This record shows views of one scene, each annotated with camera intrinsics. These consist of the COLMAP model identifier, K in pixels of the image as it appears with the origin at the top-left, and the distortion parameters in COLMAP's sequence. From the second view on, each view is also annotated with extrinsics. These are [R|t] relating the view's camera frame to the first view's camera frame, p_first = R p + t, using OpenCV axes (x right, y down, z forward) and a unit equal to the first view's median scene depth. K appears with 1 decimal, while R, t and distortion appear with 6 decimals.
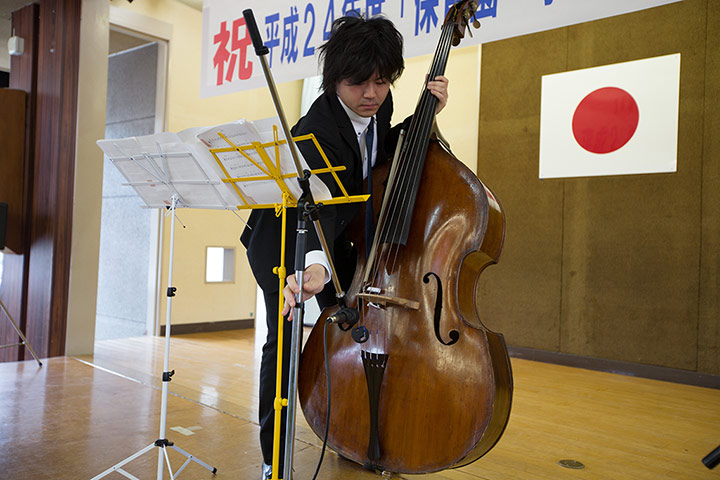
lens RADIAL K [[664.6, 0, 358.6], [0, 664.6, 241.4], [0, 0, 1]] dist [0.019163, 0.000000]
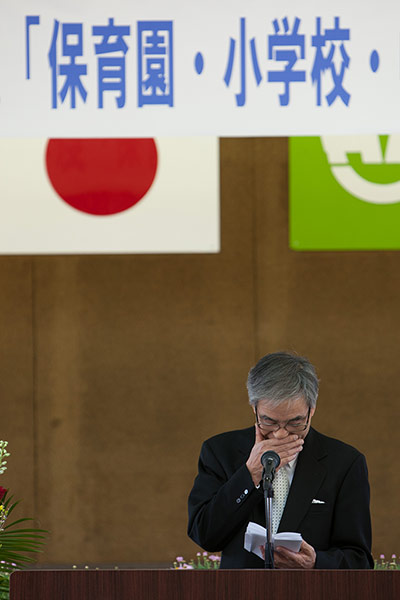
lens RADIAL K [[3707.3, 0, 200.2], [0, 3707.3, 300.0], [0, 0, 1]] dist [0.548038, 0.000000]
pose [[0.753911, -0.029827, 0.656300, -1.946498], [0.029186, 0.999503, 0.011898, -0.106552], [-0.656329, 0.010185, 0.754406, -1.731328]]
